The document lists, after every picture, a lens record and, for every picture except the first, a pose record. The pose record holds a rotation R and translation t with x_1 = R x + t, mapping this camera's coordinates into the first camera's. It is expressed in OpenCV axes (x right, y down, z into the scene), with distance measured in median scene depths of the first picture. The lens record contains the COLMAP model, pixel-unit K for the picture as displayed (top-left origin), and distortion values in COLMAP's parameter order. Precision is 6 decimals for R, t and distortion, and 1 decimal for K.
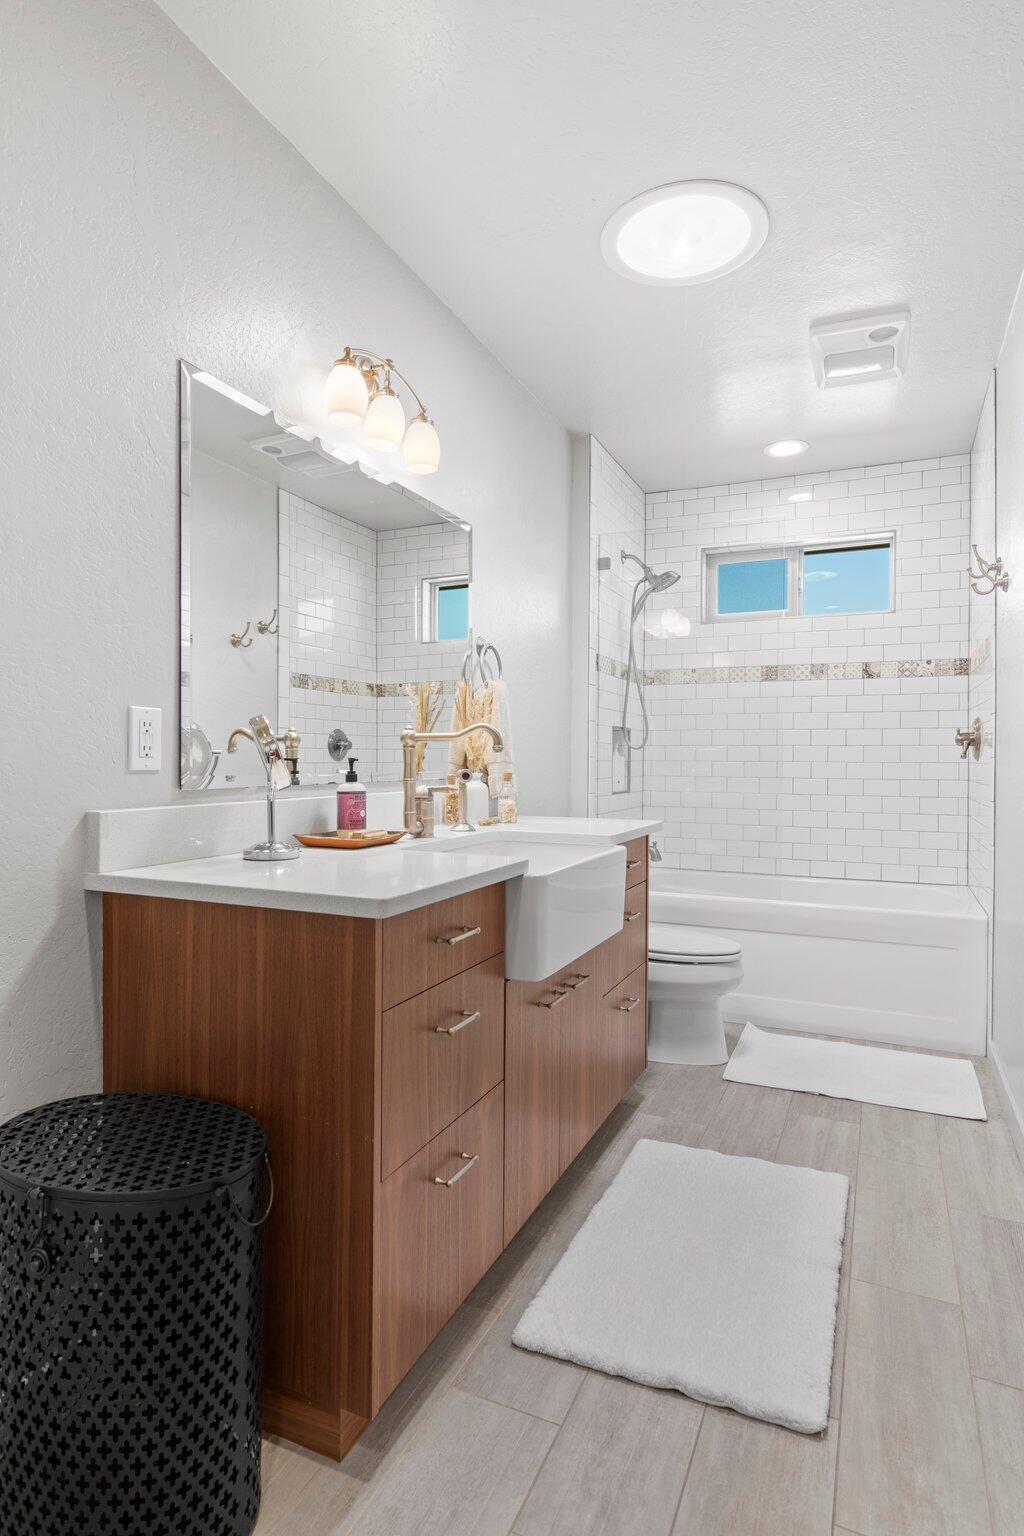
lens RADIAL K [[854.5, 0, 509.1], [0, 854.5, 765.5], [0, 0, 1]] dist [0.013399, -0.000306]
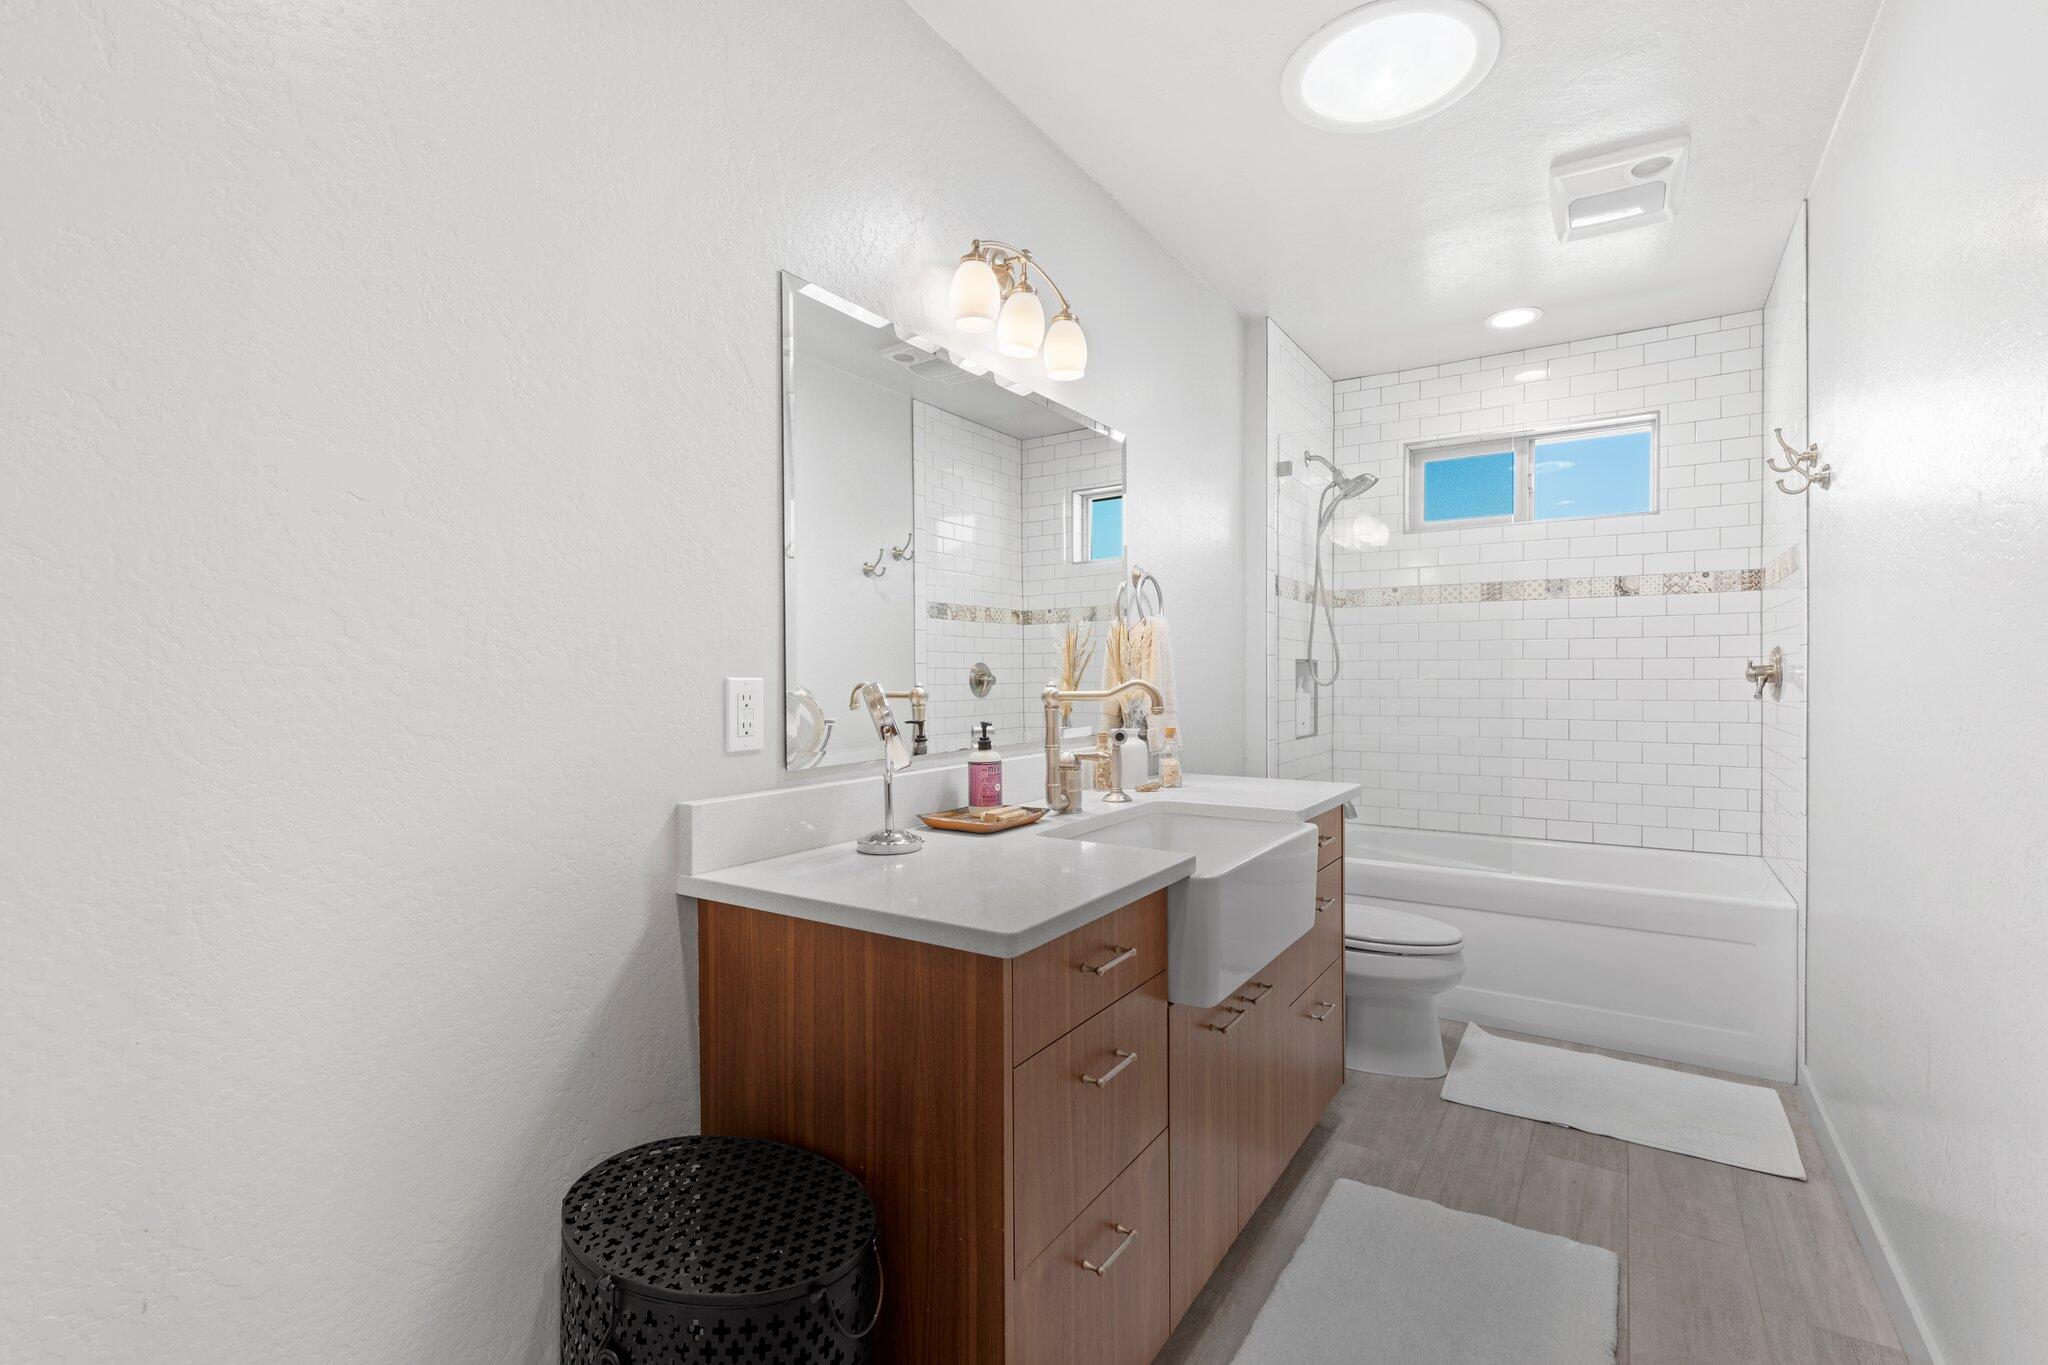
lens RADIAL K [[918.0, 0, 1037.7], [0, 918.0, 676.4], [0, 0, 1]] dist [0.006993, -0.000194]
pose [[0.989033, -0.008952, -0.147426, 0.002770], [0.009441, 0.999952, 0.002616, -0.048655], [0.147396, -0.003979, 0.989070, 0.089813]]
